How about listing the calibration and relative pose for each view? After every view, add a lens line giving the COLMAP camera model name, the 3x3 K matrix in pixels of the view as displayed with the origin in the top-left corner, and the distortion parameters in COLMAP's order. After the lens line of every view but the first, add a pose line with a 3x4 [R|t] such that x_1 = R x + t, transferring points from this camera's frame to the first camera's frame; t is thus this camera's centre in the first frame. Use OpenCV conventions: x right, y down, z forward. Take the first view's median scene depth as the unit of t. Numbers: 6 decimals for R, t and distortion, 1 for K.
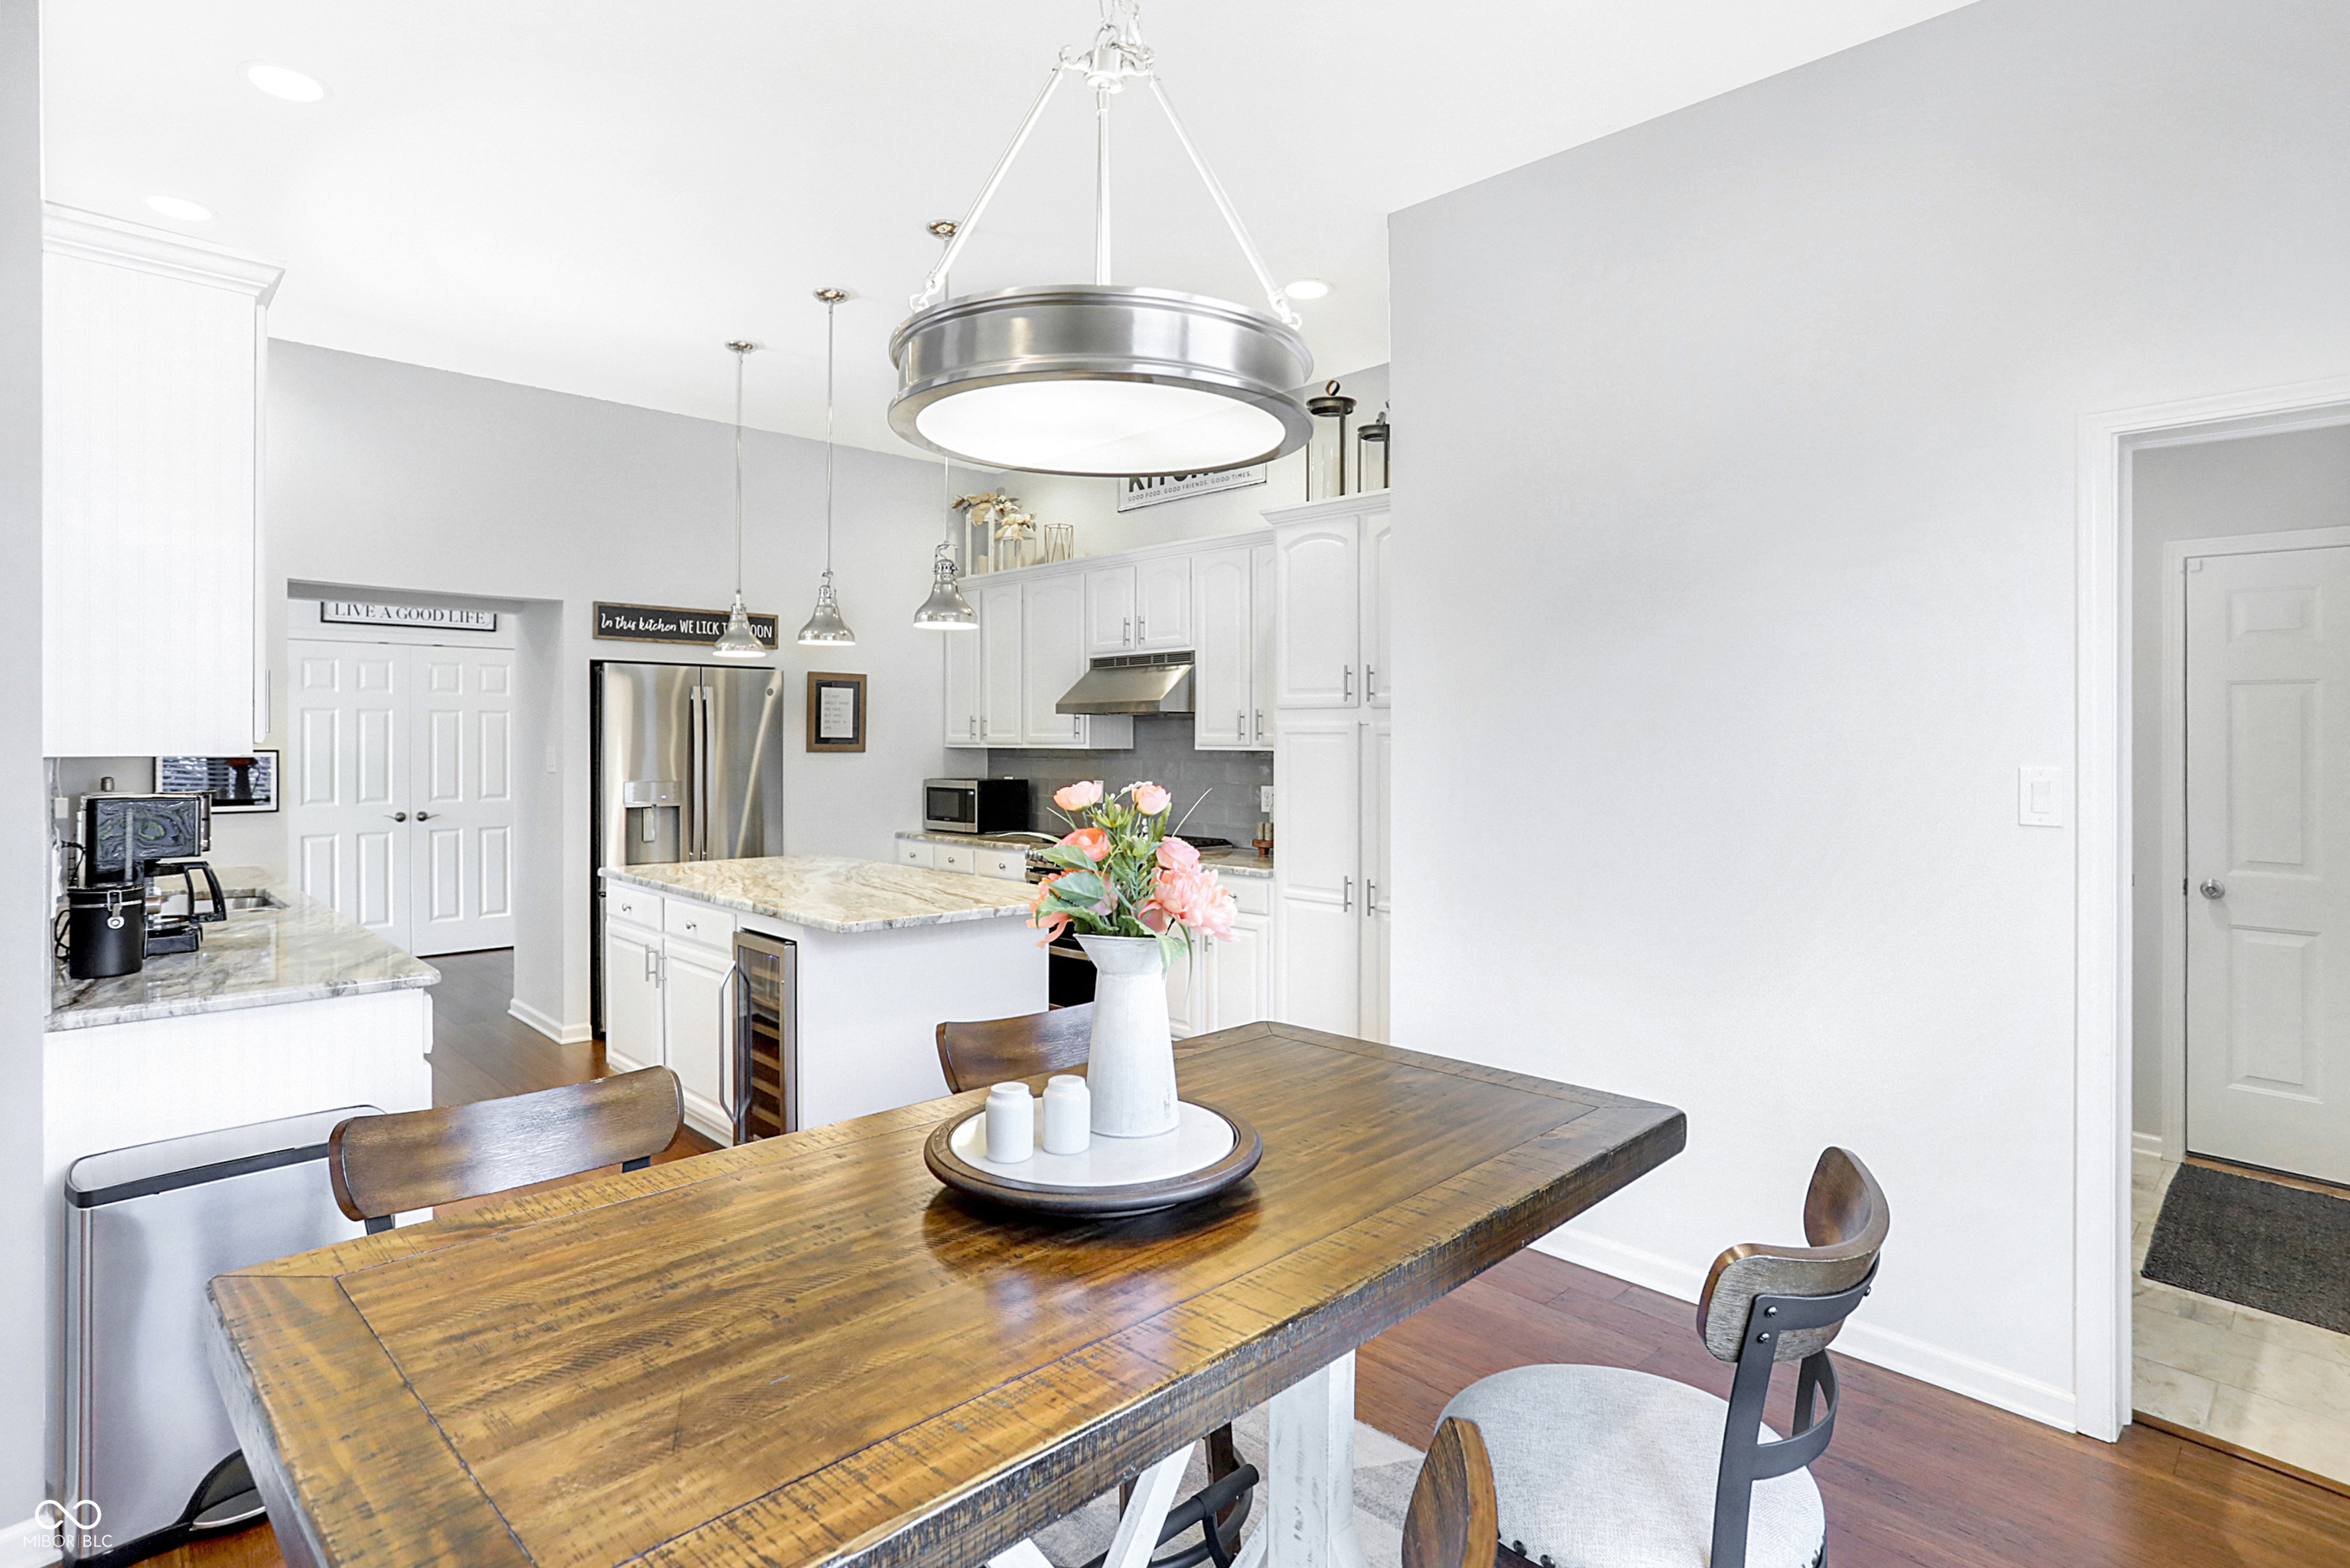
lens RADIAL K [[1188.0, 0, 1184.3], [0, 1188.0, 743.2], [0, 0, 1]] dist [-0.050880, 0.000933]
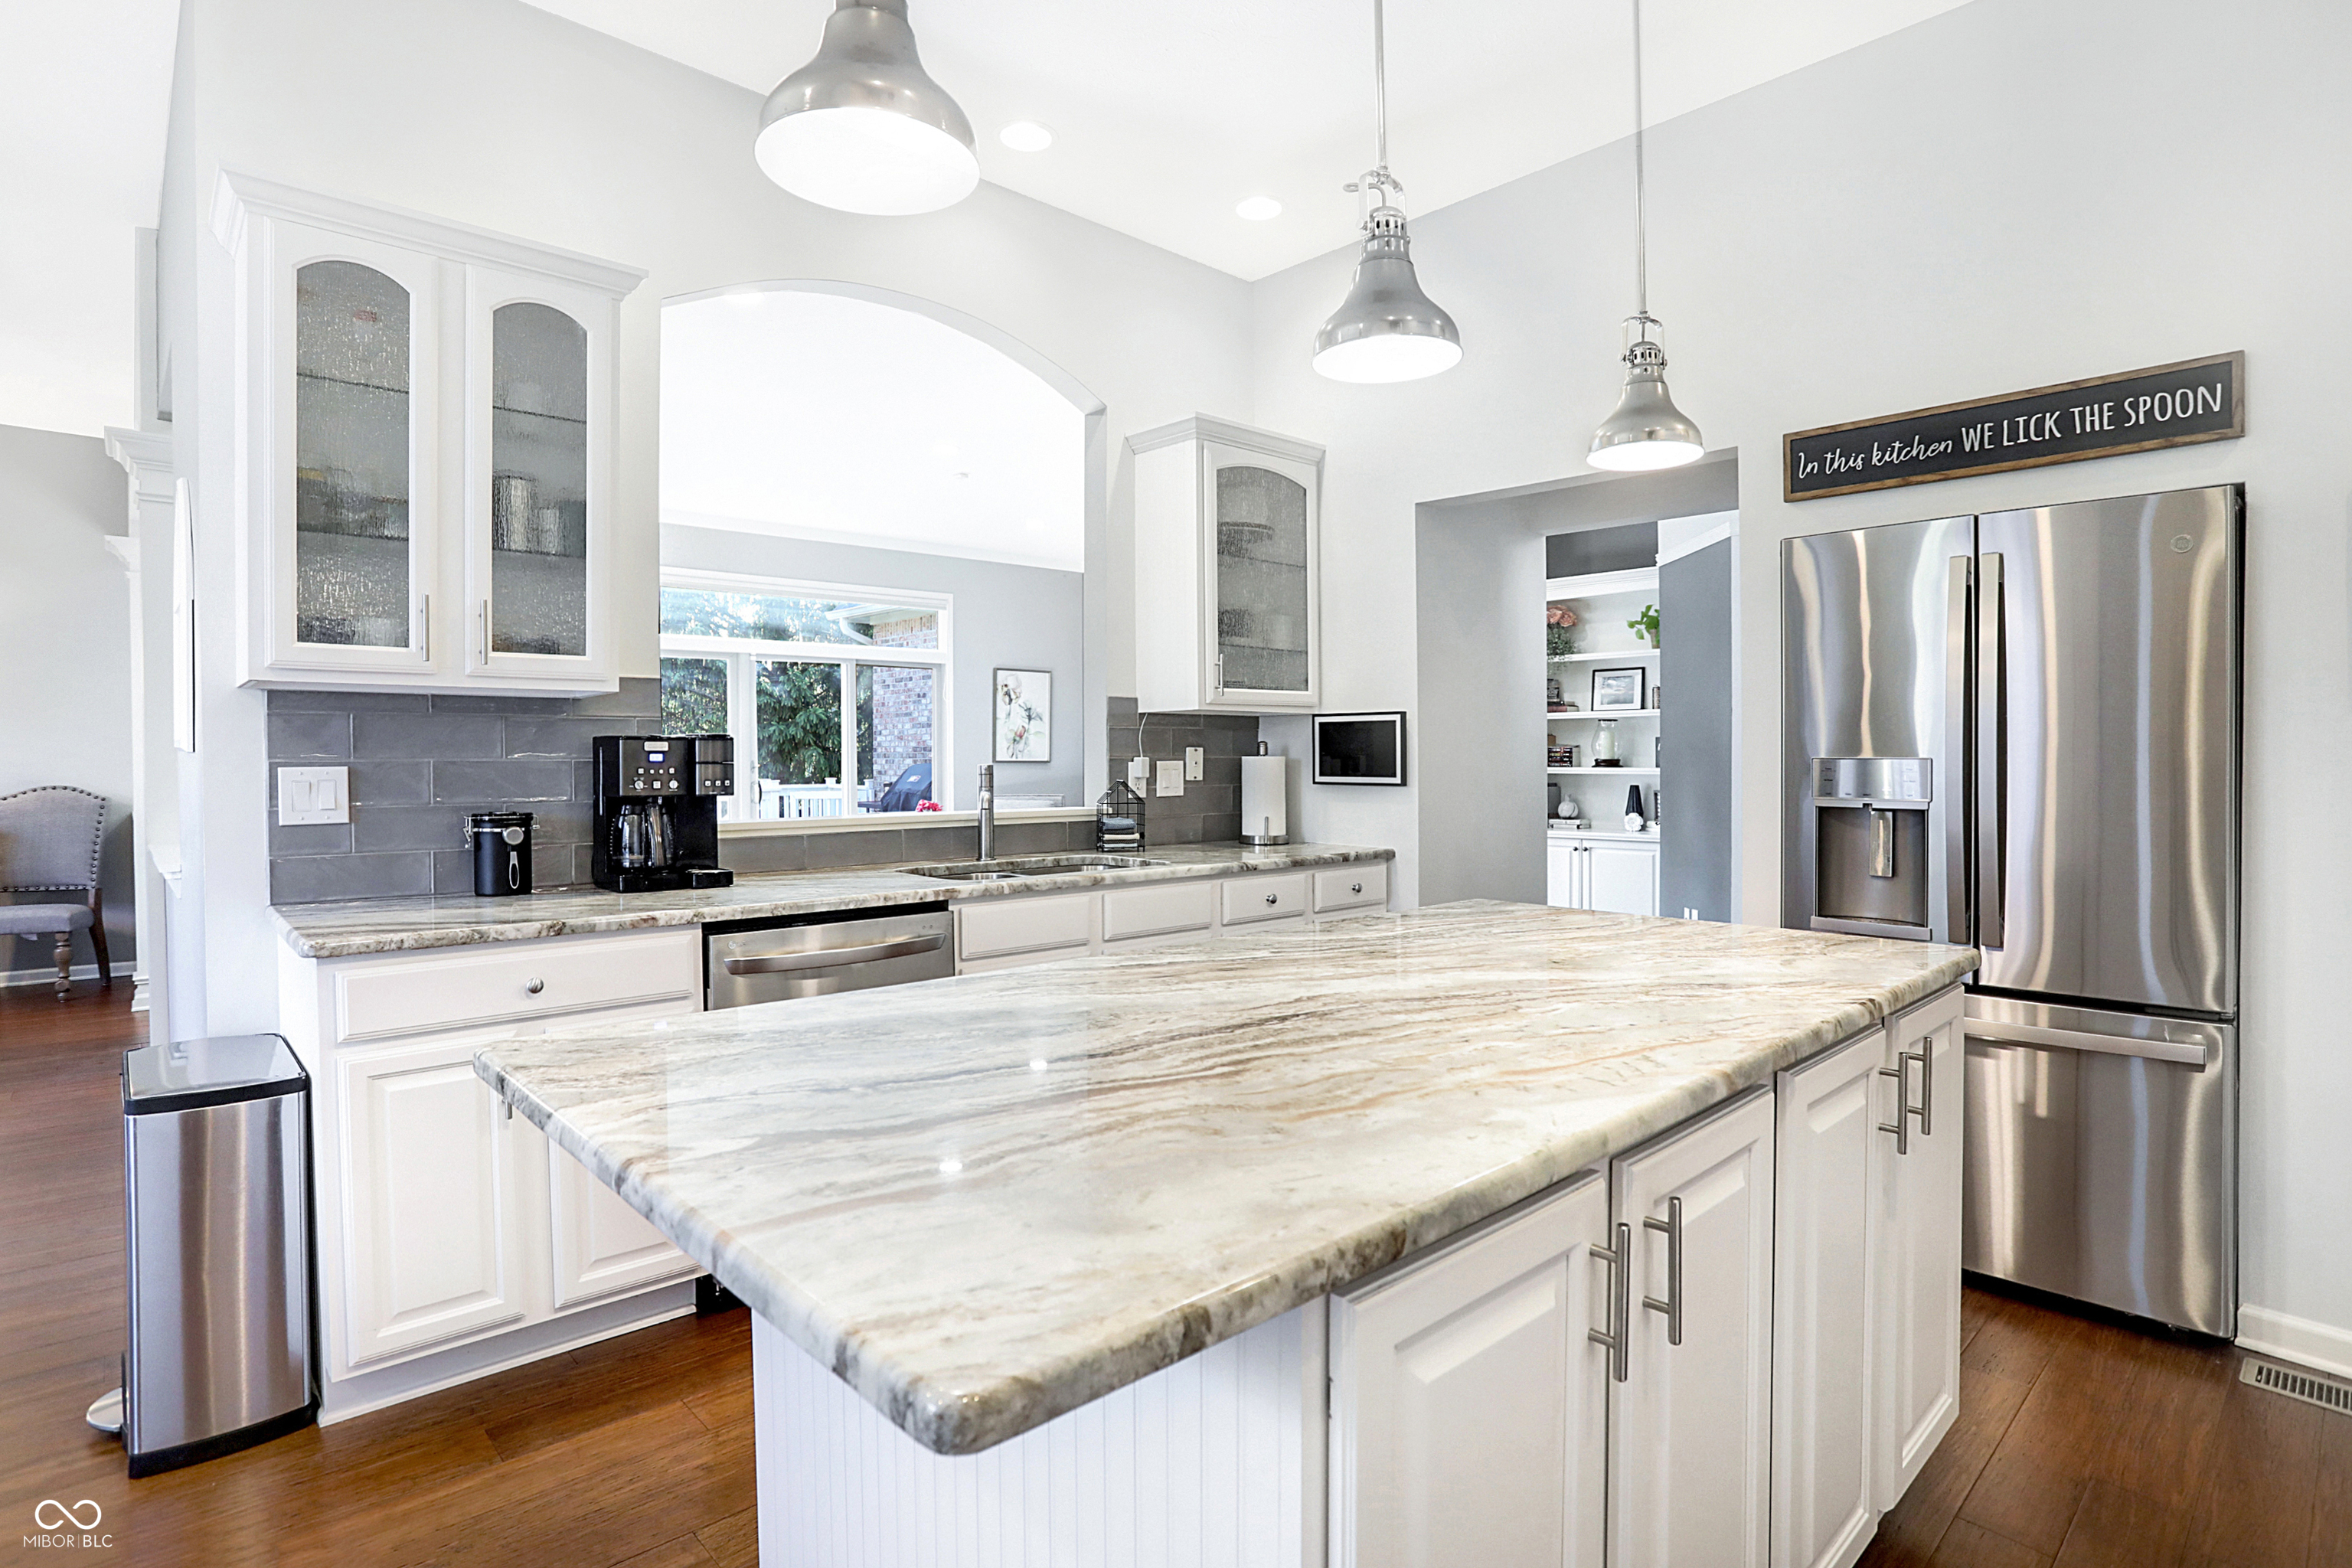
lens RADIAL K [[1189.1, 0, 1185.3], [0, 1189.1, 743.2], [0, 0, 1]] dist [-0.050880, 0.000933]
pose [[-0.033933, -0.007381, -0.999397, 0.060379], [0.002144, 0.999970, -0.007458, 0.029028], [0.999422, -0.002396, -0.033917, 0.724248]]
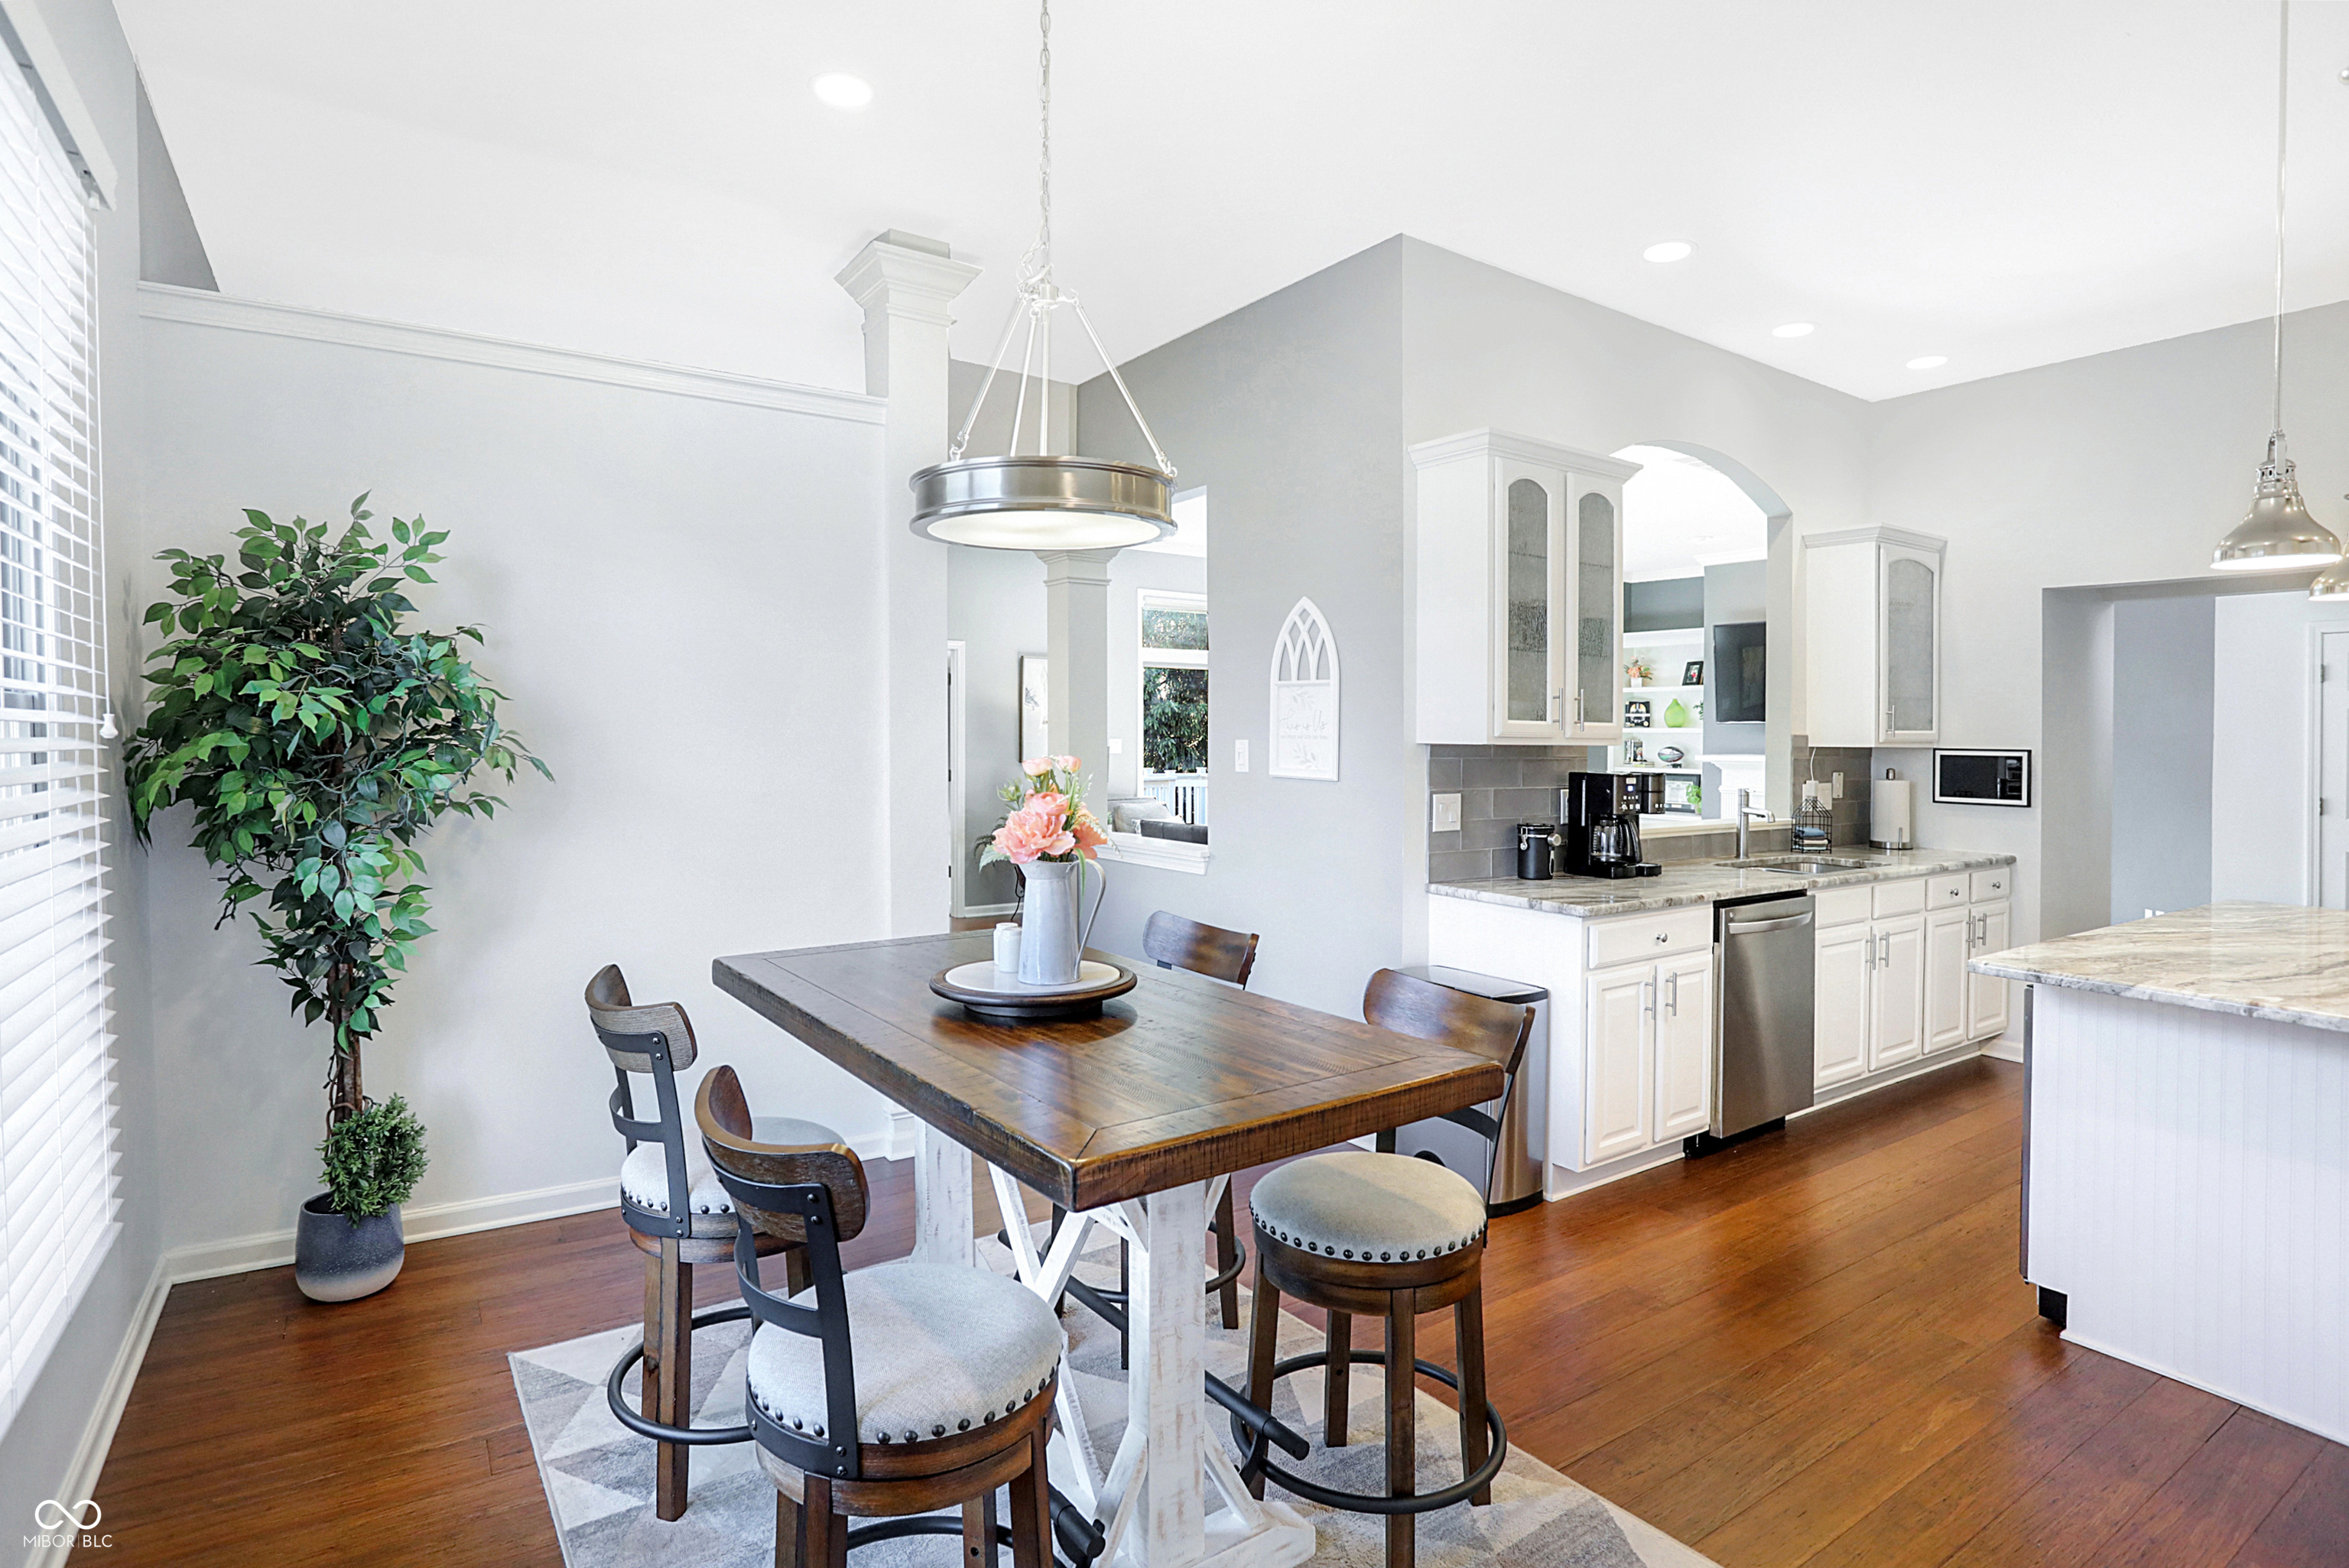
lens RADIAL K [[1187.4, 0, 1183.8], [0, 1187.4, 743.2], [0, 0, 1]] dist [-0.050880, 0.000933]
pose [[-0.181055, 0.007689, -0.983443, 0.348947], [-0.011110, 0.999890, 0.009863, -0.001610], [0.983410, 0.012712, -0.180950, 0.345652]]
